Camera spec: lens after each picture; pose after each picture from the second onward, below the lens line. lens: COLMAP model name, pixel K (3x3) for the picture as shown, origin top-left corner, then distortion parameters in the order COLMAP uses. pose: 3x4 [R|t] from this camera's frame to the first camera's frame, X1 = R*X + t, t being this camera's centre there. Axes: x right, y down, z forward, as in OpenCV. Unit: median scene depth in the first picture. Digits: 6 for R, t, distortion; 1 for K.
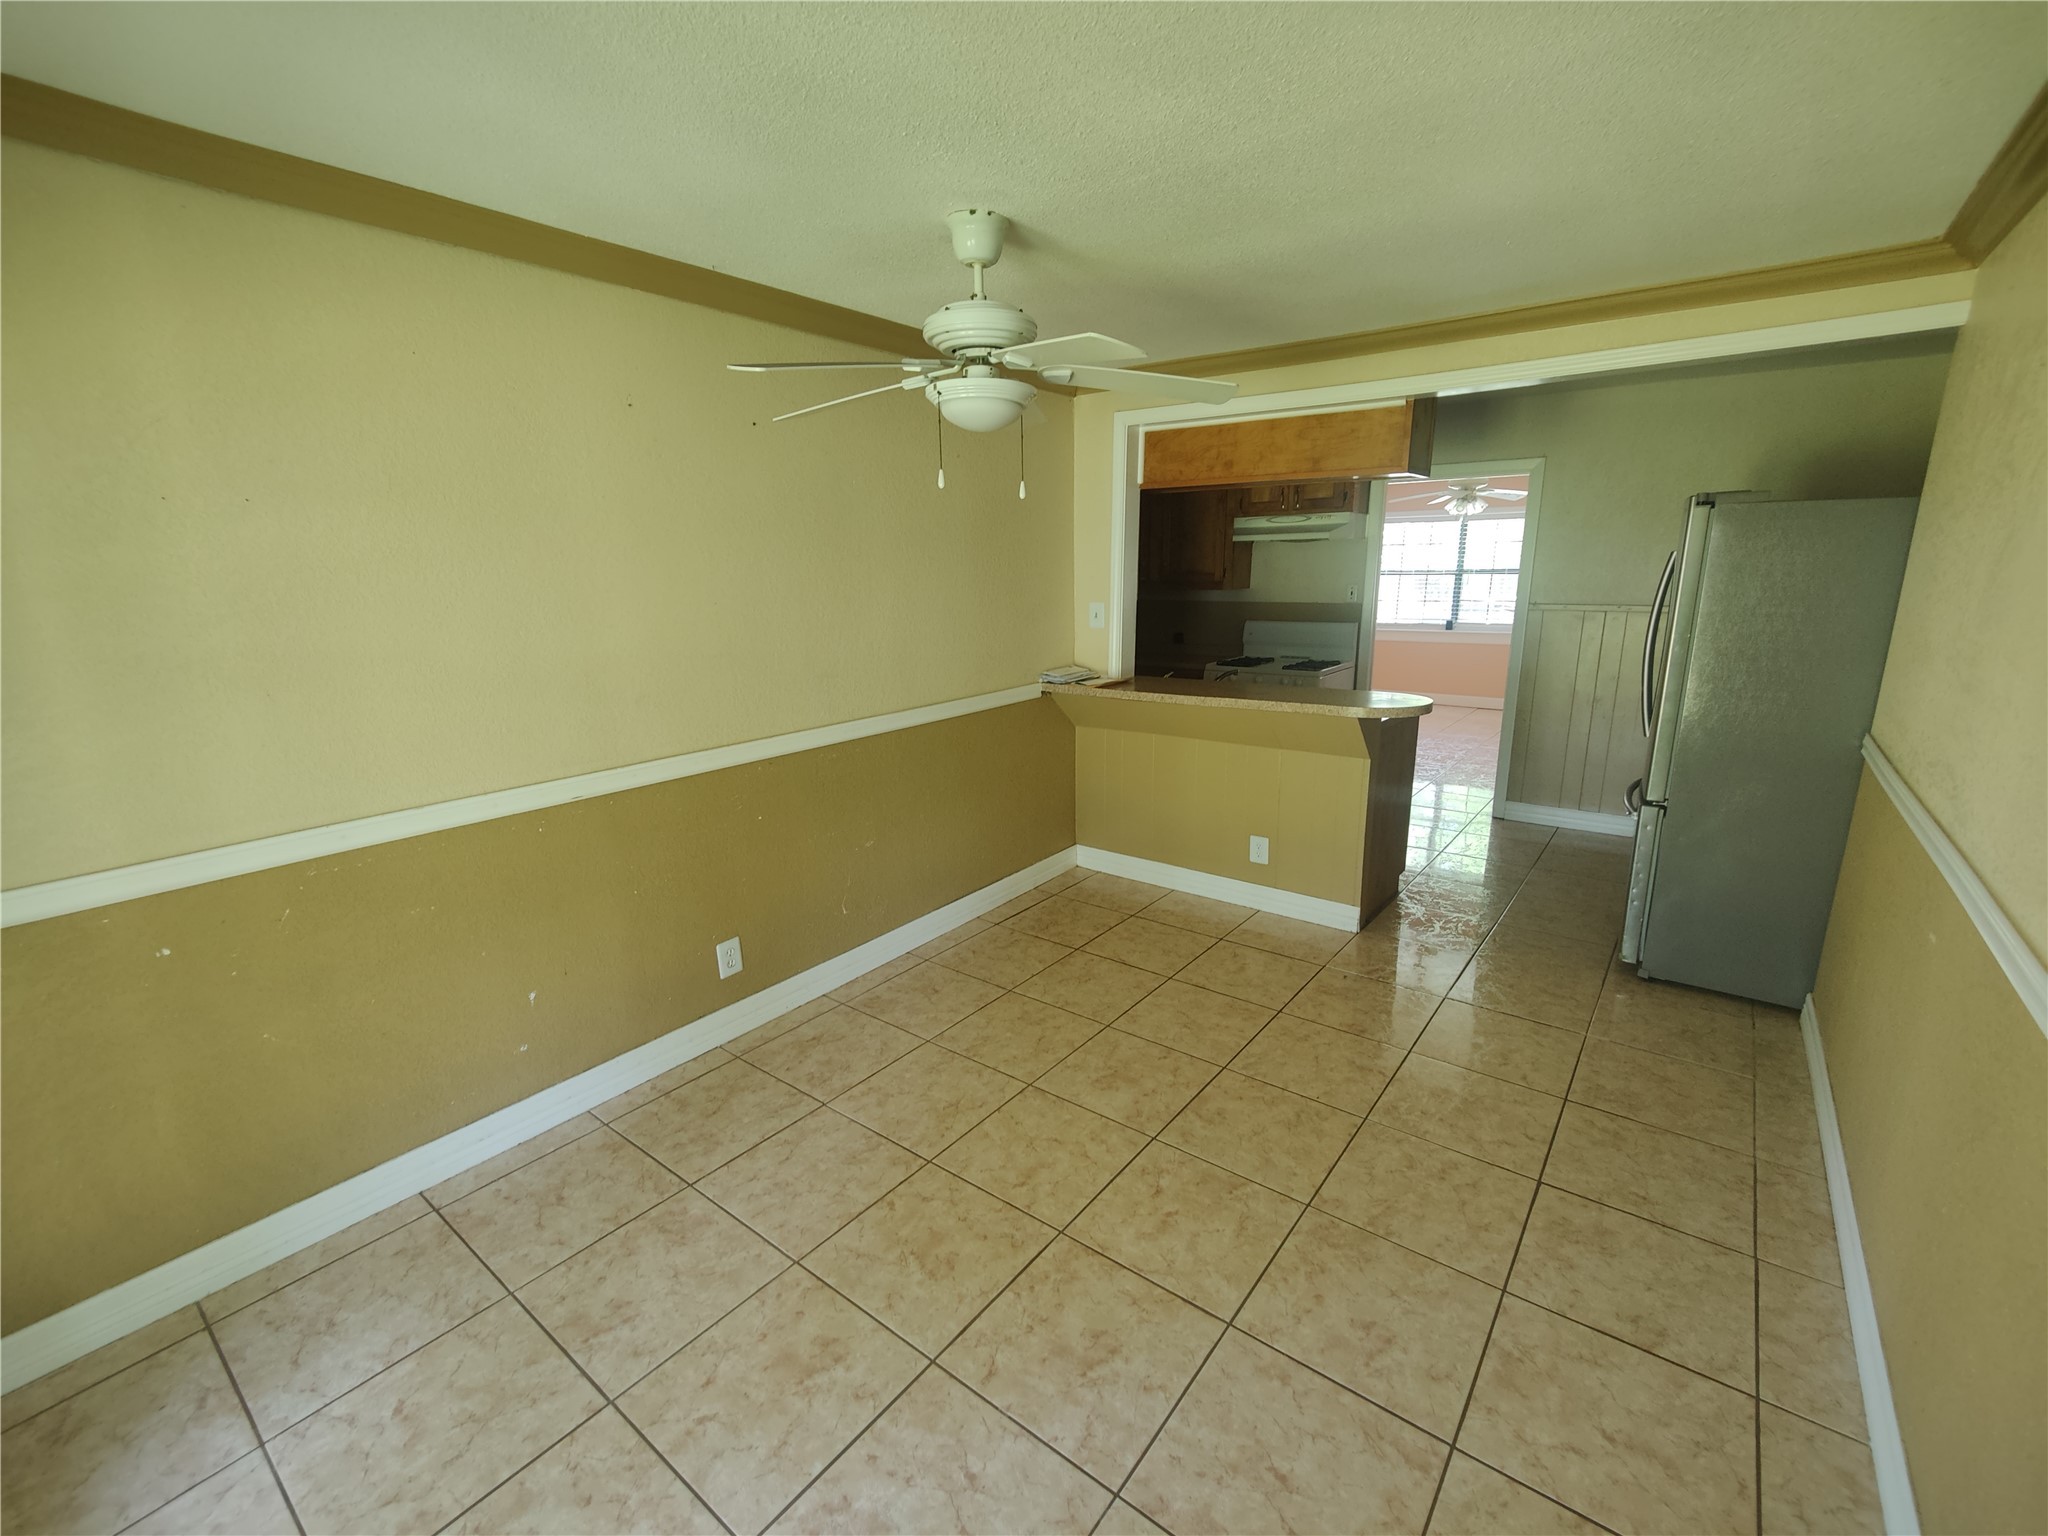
lens RADIAL K [[884.4, 0, 1038.8], [0, 884.4, 775.7], [0, 0, 1]] dist [0.001102, -0.000651]
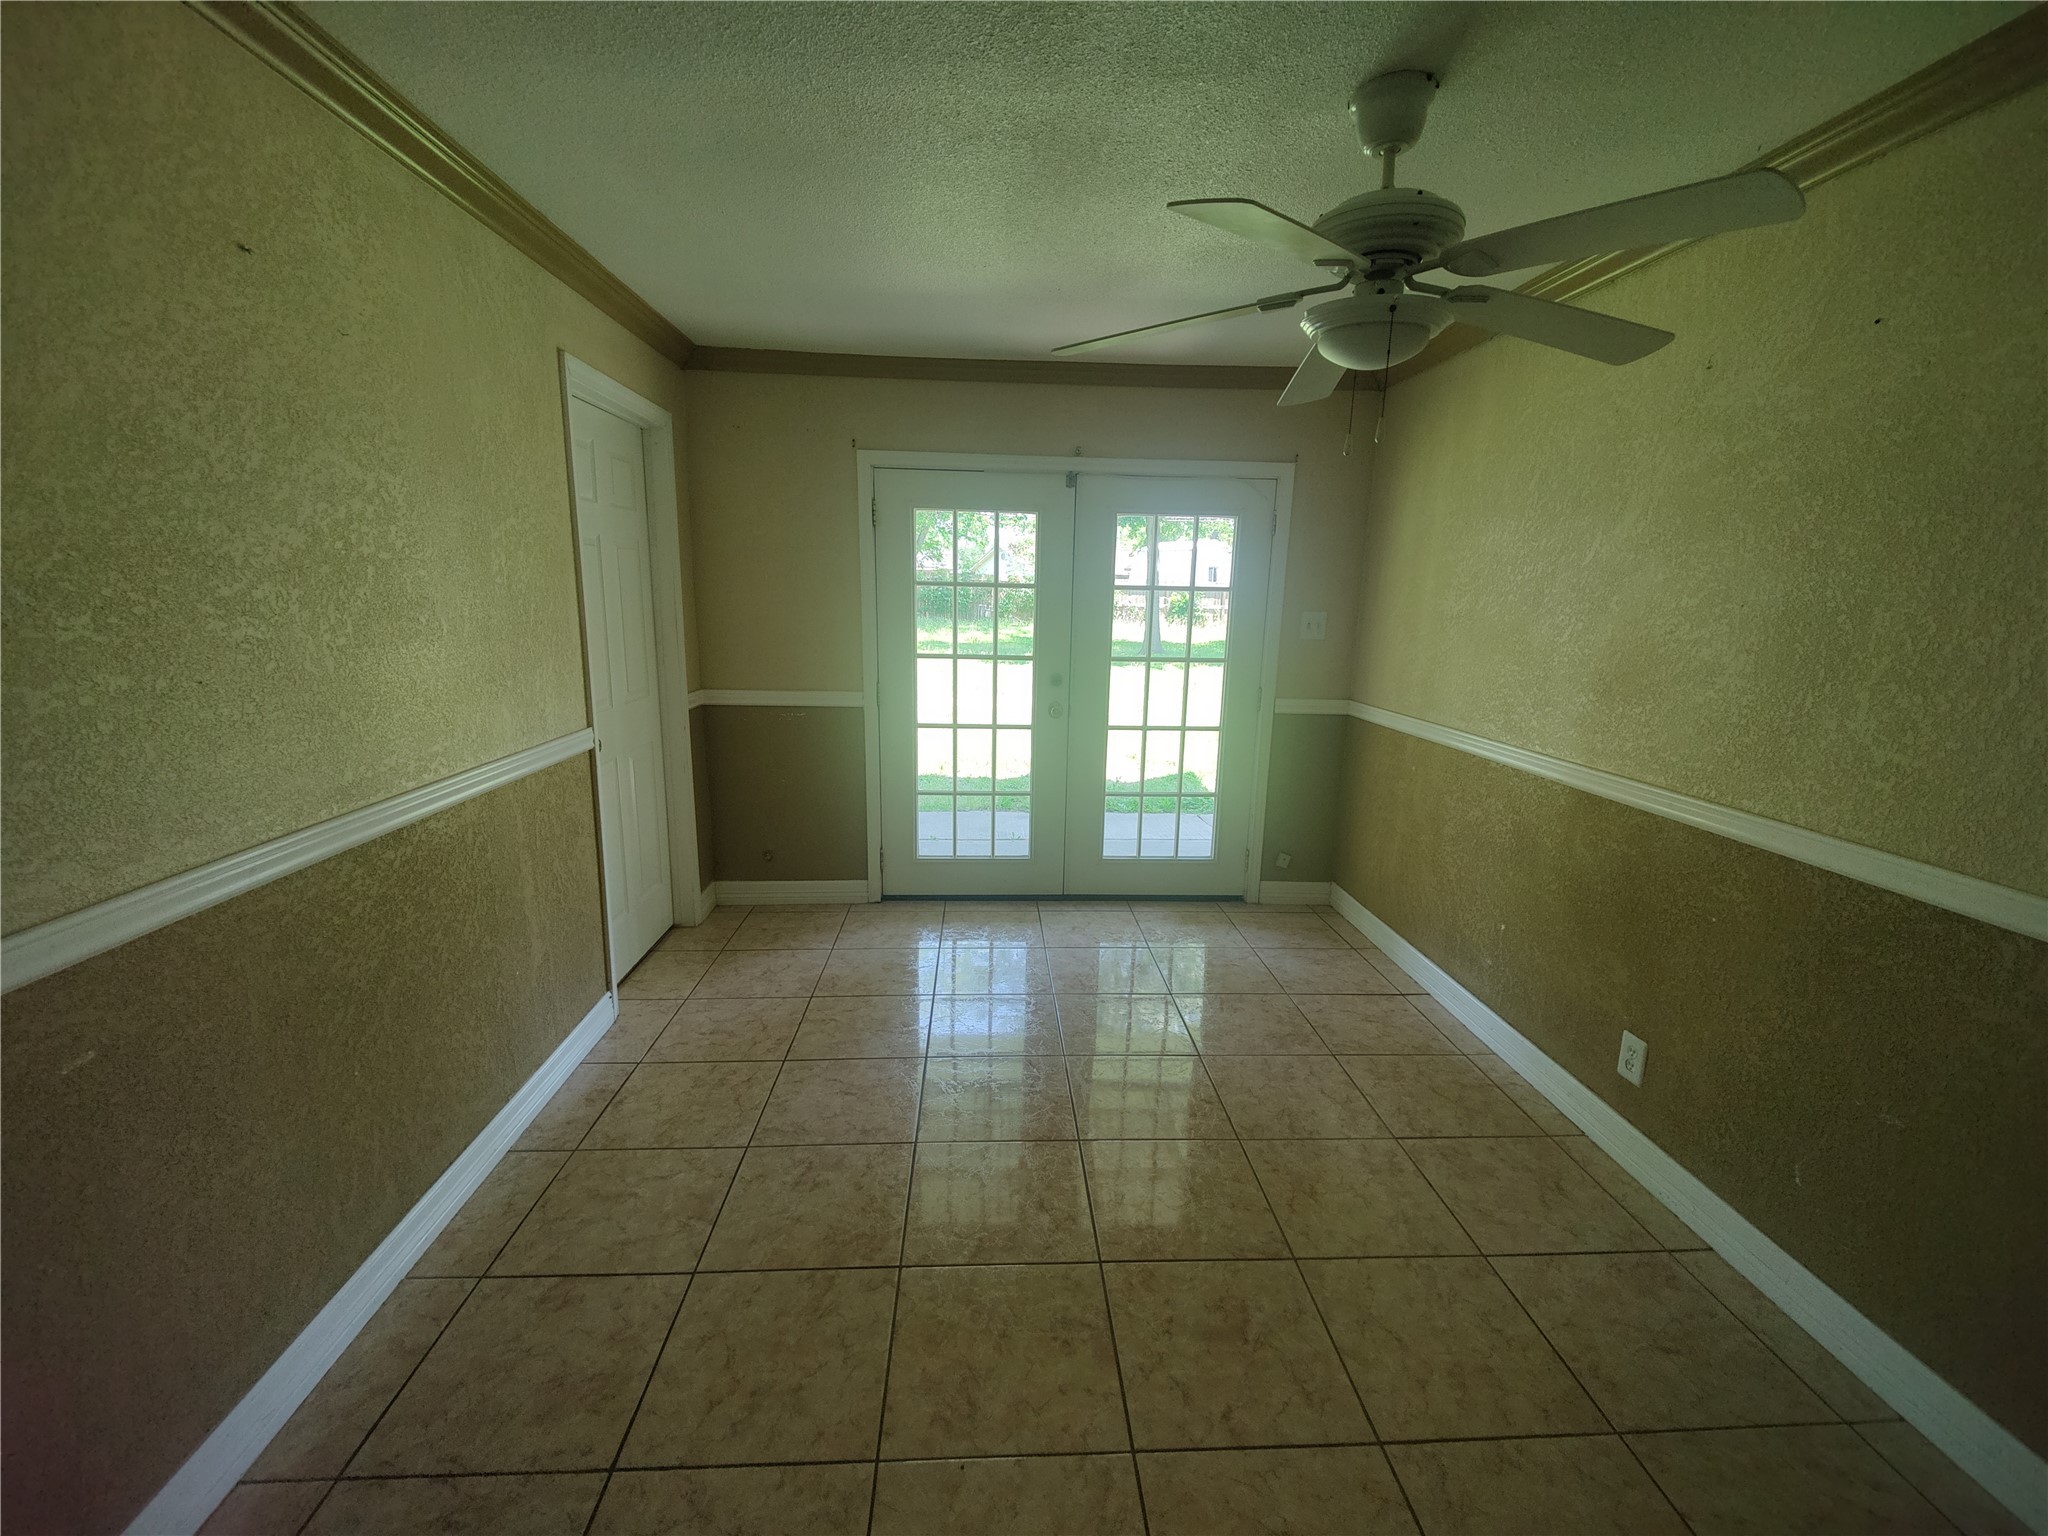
lens RADIAL K [[884.4, 0, 1038.8], [0, 884.4, 775.7], [0, 0, 1]] dist [0.001102, -0.000651]
pose [[-0.753624, 0.135886, -0.643106, 0.660587], [-0.167260, 0.906547, 0.387553, -0.303868], [0.635669, 0.399636, -0.660467, 1.390066]]
